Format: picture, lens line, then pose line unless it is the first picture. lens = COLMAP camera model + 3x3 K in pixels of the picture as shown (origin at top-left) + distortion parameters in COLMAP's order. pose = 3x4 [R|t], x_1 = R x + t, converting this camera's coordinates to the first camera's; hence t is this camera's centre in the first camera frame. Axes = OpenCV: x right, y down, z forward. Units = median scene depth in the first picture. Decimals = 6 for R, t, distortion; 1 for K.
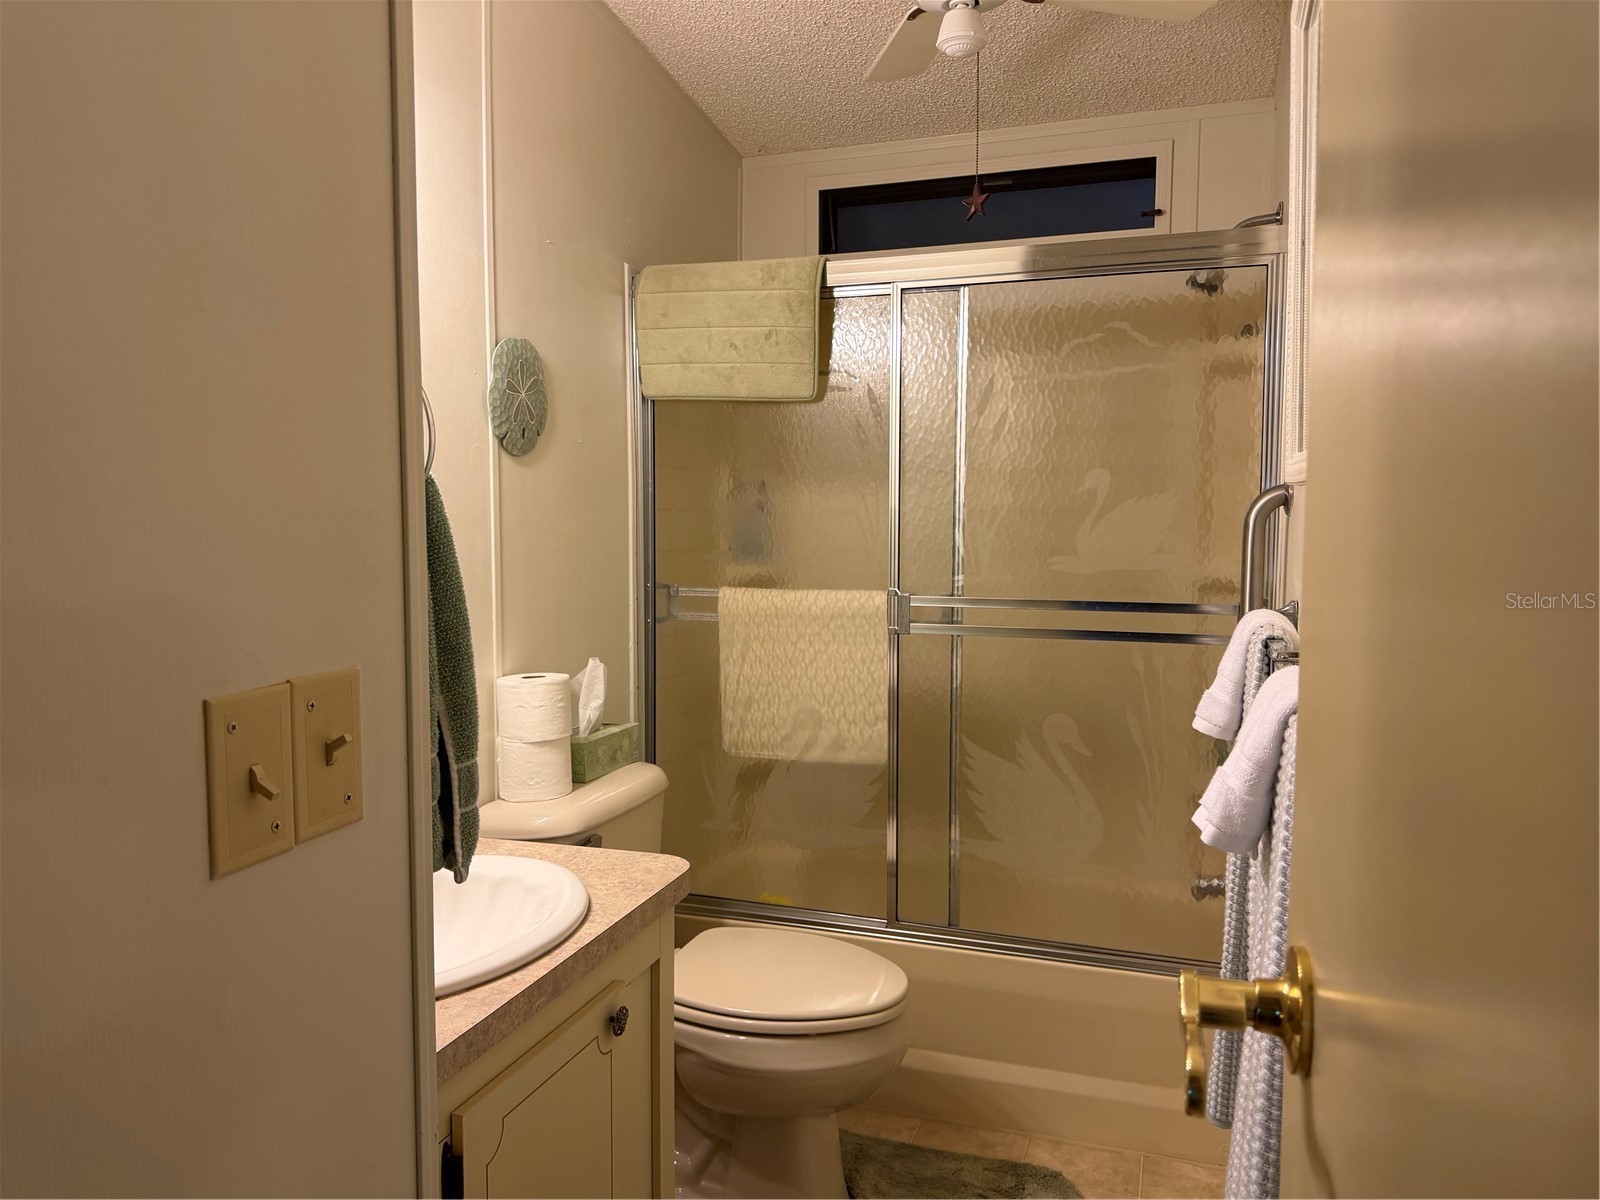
lens RADIAL K [[1128.8, 0, 788.5], [0, 1128.8, 601.1], [0, 0, 1]] dist [0.060717, -0.075893]
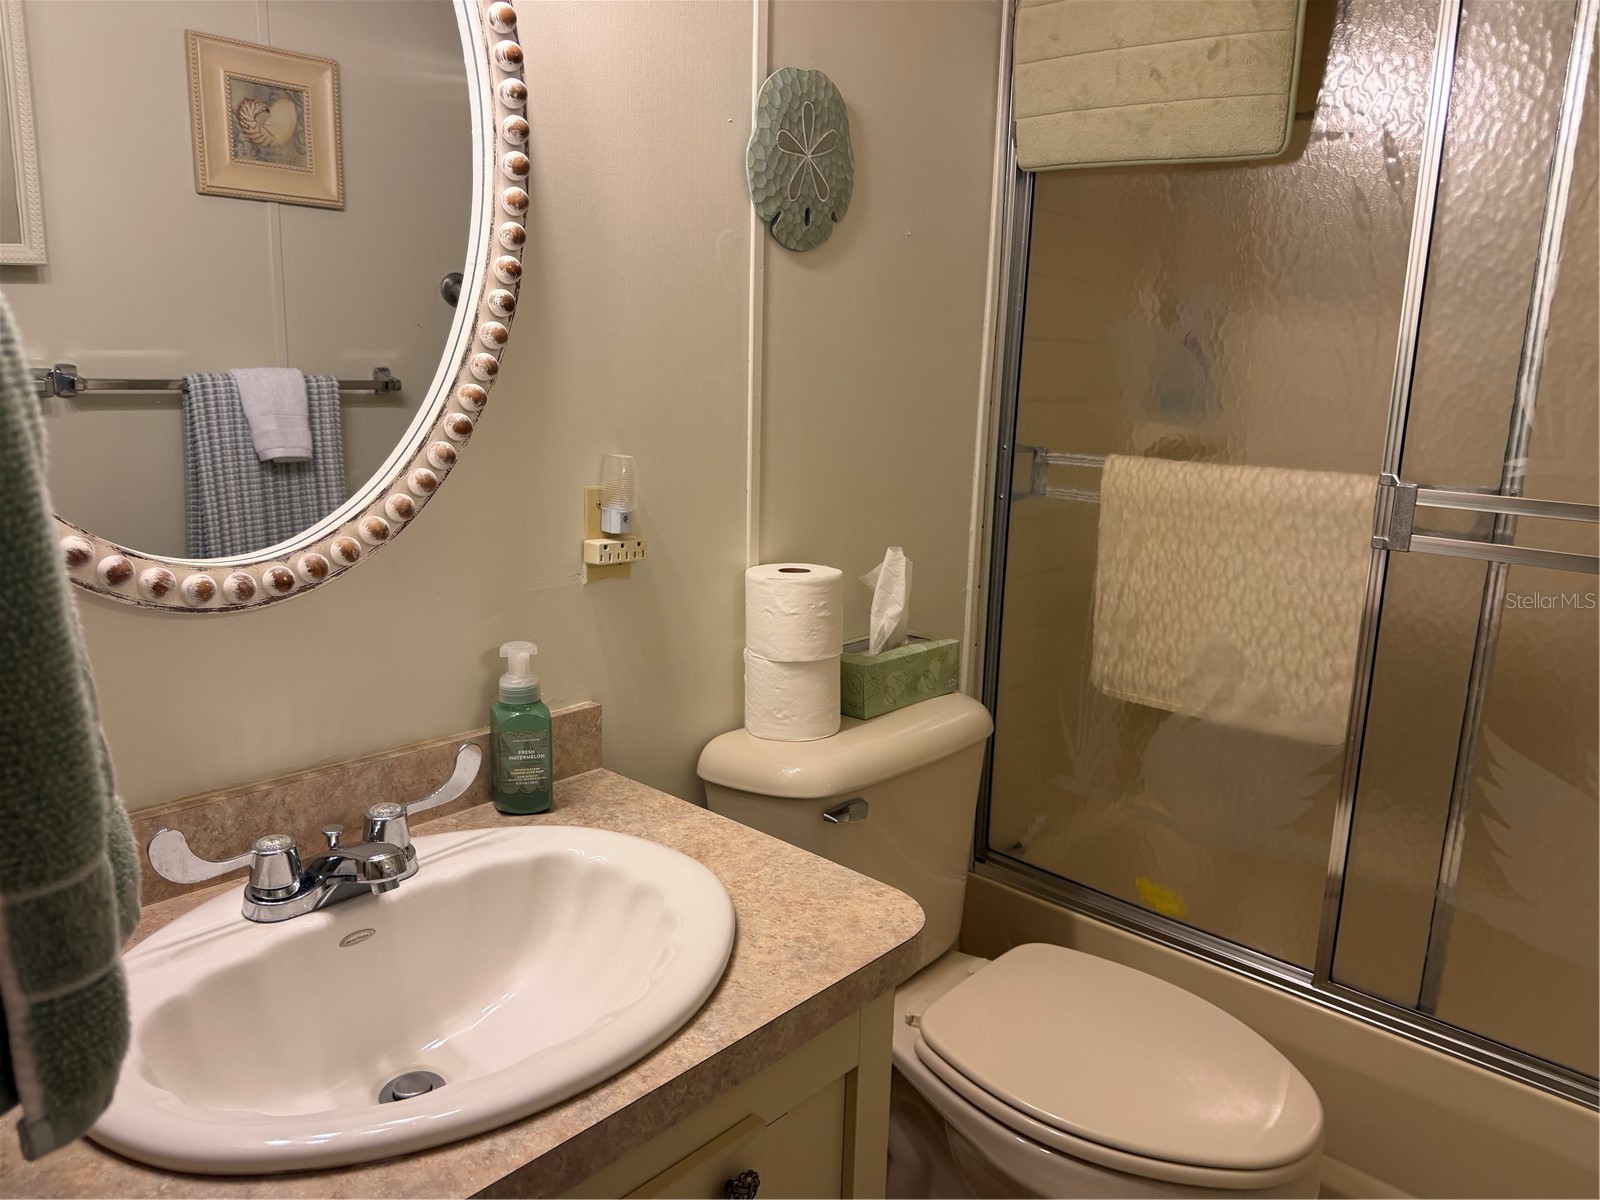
lens RADIAL K [[1128.8, 0, 791.9], [0, 1128.8, 591.4], [0, 0, 1]] dist [0.060717, -0.075893]
pose [[0.914666, 0.106748, -0.389861, 0.045661], [-0.057568, 0.989068, 0.135755, -0.014070], [0.400091, -0.101727, 0.910812, 0.309241]]
